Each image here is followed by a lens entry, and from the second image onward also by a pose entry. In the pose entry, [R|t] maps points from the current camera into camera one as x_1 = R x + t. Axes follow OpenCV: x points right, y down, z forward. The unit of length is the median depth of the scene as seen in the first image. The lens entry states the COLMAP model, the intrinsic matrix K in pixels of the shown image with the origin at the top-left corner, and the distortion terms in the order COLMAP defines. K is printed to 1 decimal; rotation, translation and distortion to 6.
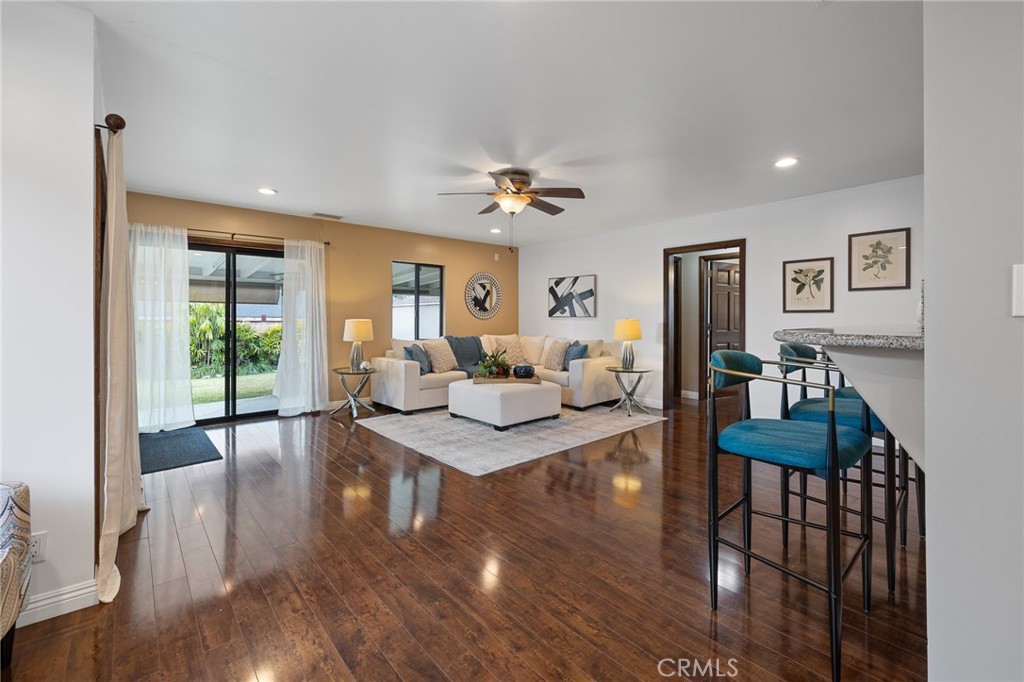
lens RADIAL K [[428.3, 0, 522.5], [0, 428.3, 317.6], [0, 0, 1]] dist [0.000269, 0.000021]
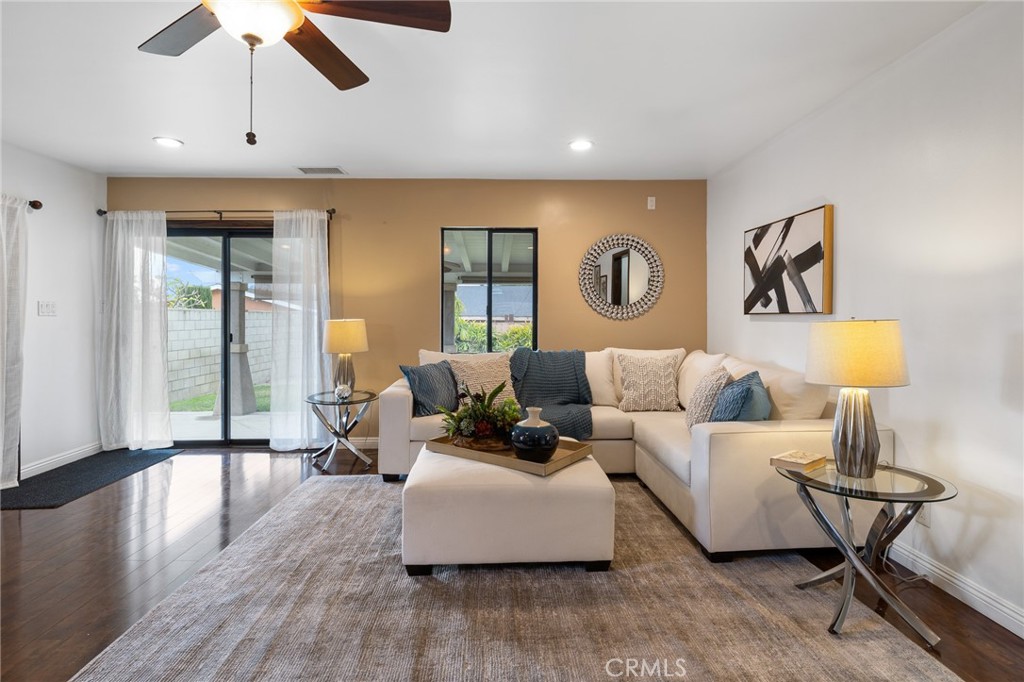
lens RADIAL K [[505.8, 0, 508.8], [0, 505.8, 318.1], [0, 0, 1]] dist [-0.002841, 0.000112]
pose [[0.757786, -0.001107, -0.652502, 0.237240], [0.002539, 0.999996, 0.001252, 0.001291], [0.652498, -0.002605, 0.757786, 0.439544]]
